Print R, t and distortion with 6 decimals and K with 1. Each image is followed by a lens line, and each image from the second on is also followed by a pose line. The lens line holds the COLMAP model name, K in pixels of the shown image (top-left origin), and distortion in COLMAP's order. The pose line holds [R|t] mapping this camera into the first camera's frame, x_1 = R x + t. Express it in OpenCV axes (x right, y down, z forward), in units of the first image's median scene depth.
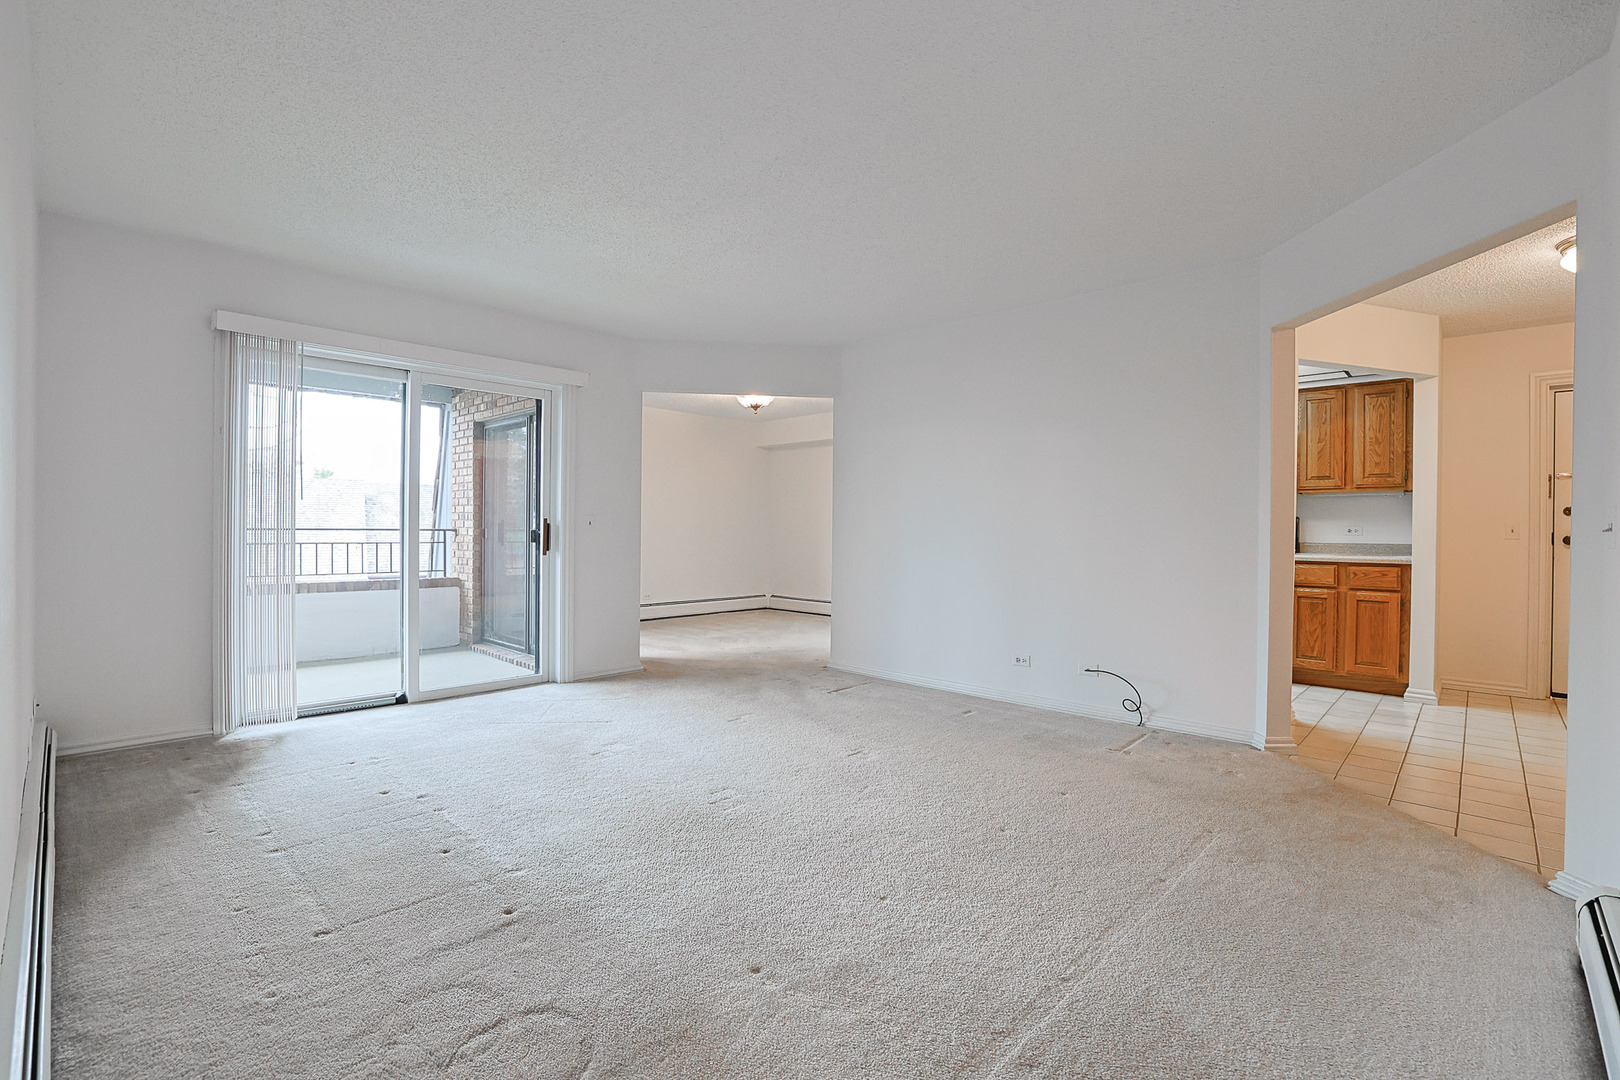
lens RADIAL K [[732.8, 0, 806.6], [0, 732.8, 538.6], [0, 0, 1]] dist [-0.024317, 0.001425]
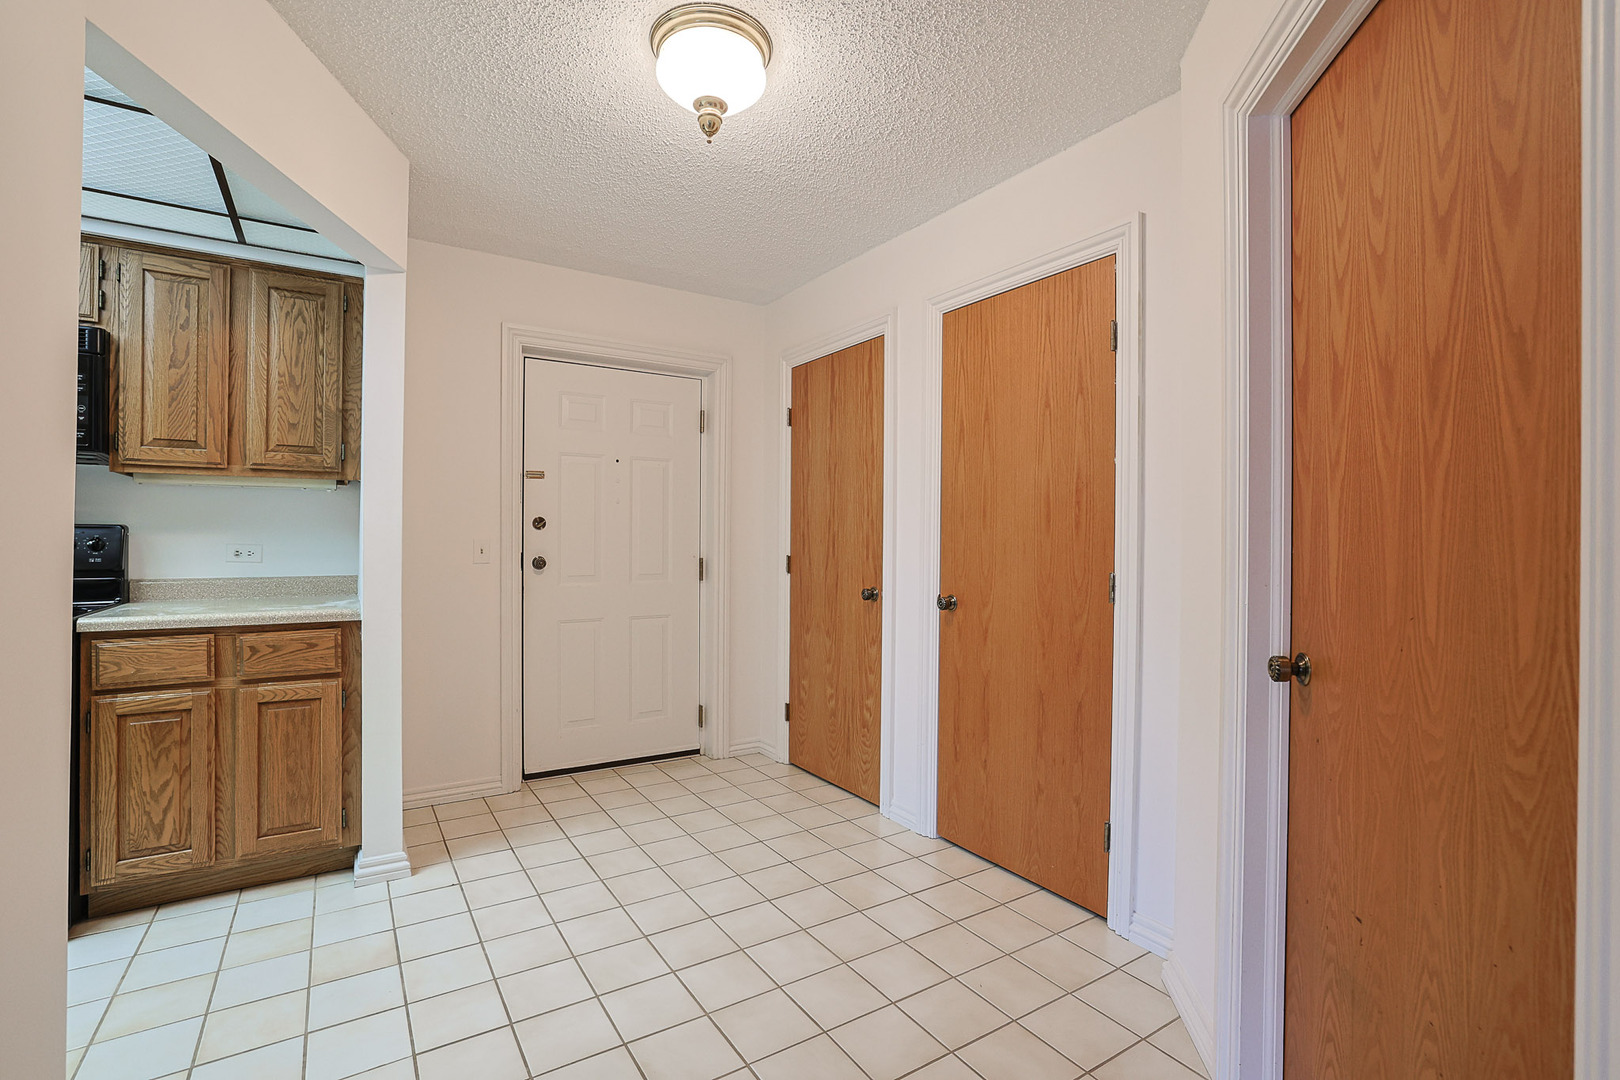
lens RADIAL K [[732.8, 0, 806.6], [0, 732.8, 538.6], [0, 0, 1]] dist [-0.024317, 0.001425]
pose [[0.244735, -0.009986, 0.969539, 0.382211], [0.000235, 0.999948, 0.010240, -0.028263], [-0.969590, -0.002279, 0.244724, 0.523236]]
